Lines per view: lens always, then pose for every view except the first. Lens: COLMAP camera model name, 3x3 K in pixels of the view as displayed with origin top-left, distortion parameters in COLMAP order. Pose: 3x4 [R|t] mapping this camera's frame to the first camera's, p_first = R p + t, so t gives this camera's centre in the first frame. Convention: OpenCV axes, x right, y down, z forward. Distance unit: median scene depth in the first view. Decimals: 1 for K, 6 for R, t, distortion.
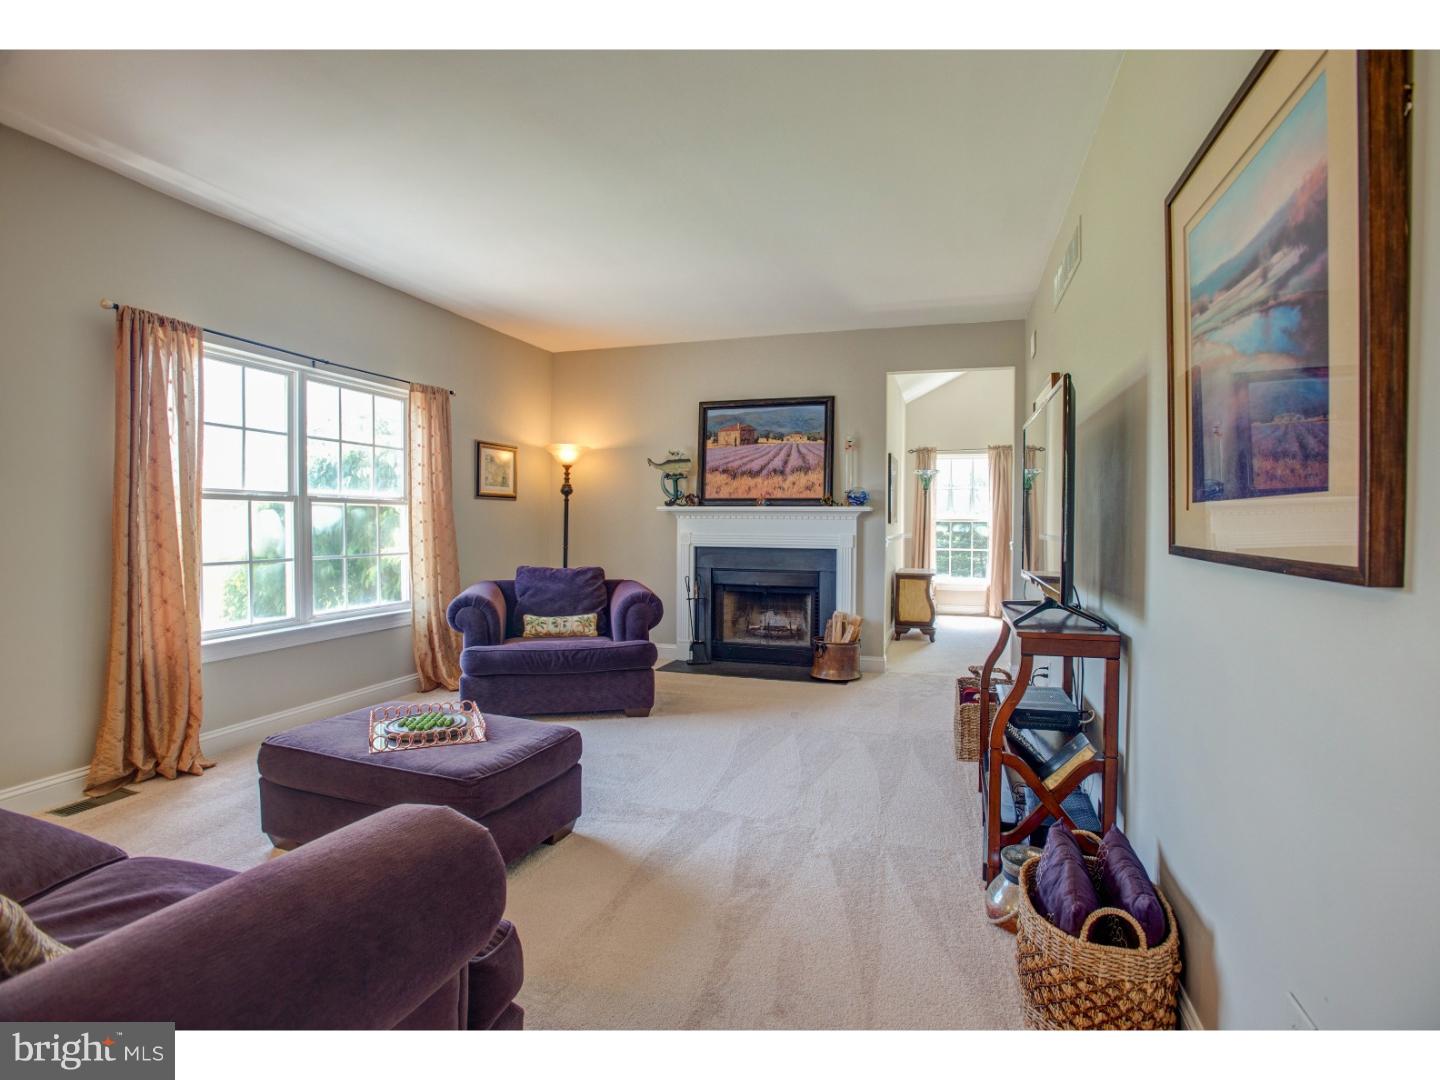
lens RADIAL K [[717.5, 0, 706.0], [0, 717.5, 529.2], [0, 0, 1]] dist [0.000682, 0.000184]
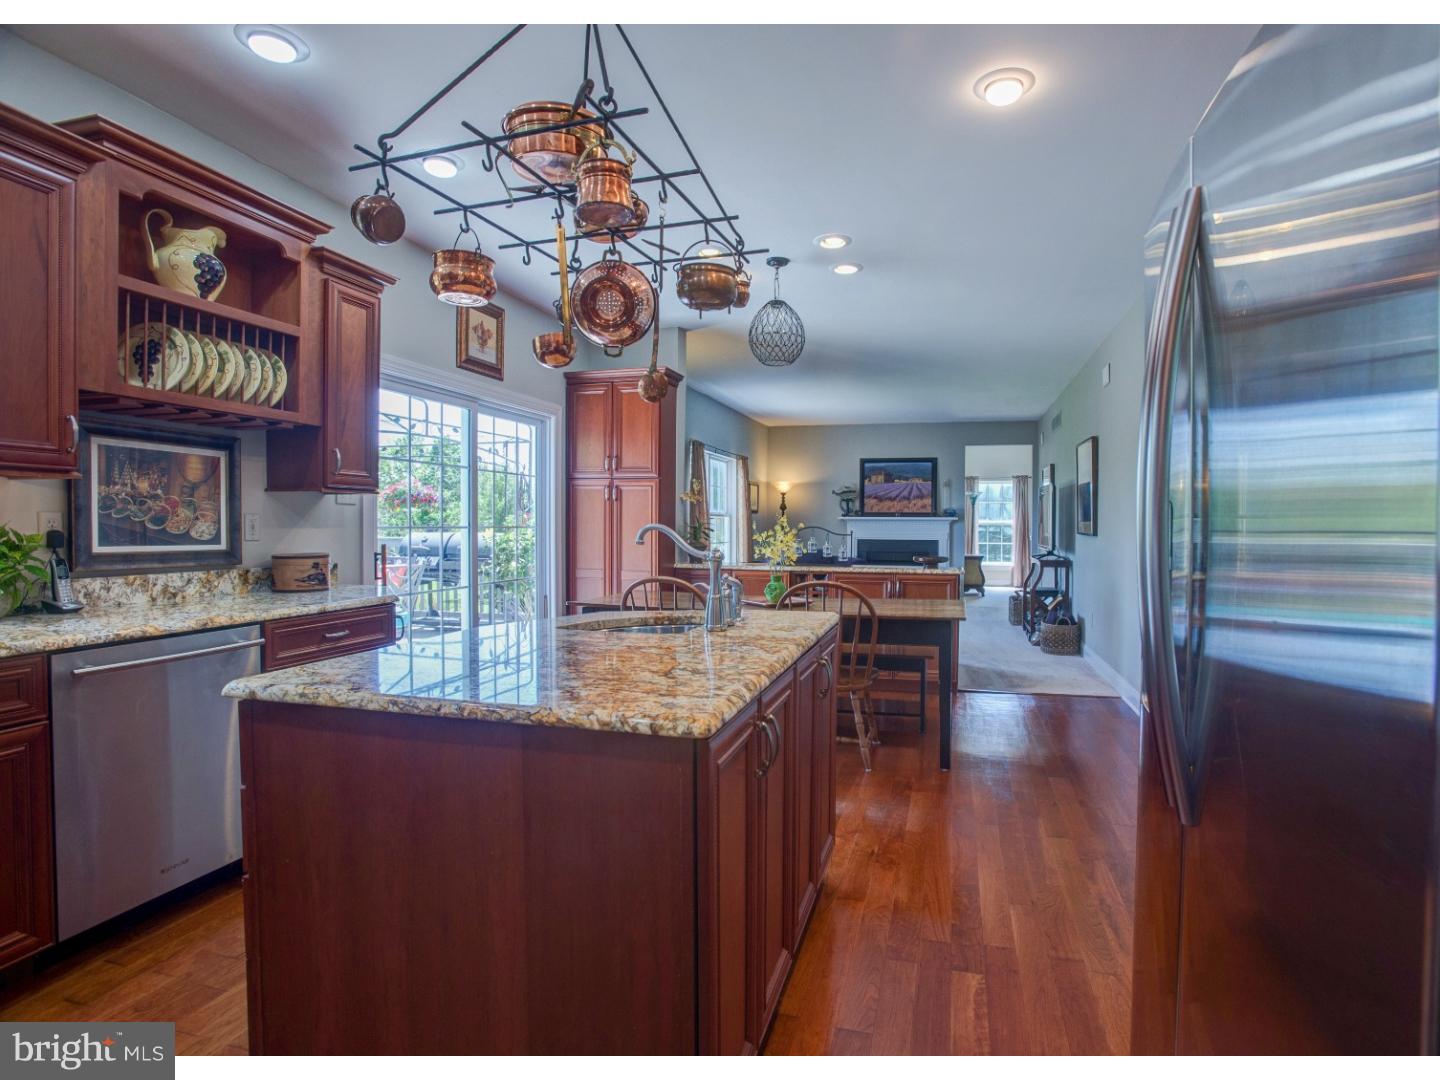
lens RADIAL K [[717.5, 0, 732.7], [0, 717.5, 542.1], [0, 0, 1]] dist [0.000682, 0.000184]
pose [[0.999632, 0.004022, 0.026836, -0.387730], [-0.004503, 0.999830, 0.017892, 0.001832], [-0.026759, -0.018006, 0.999480, -0.821399]]
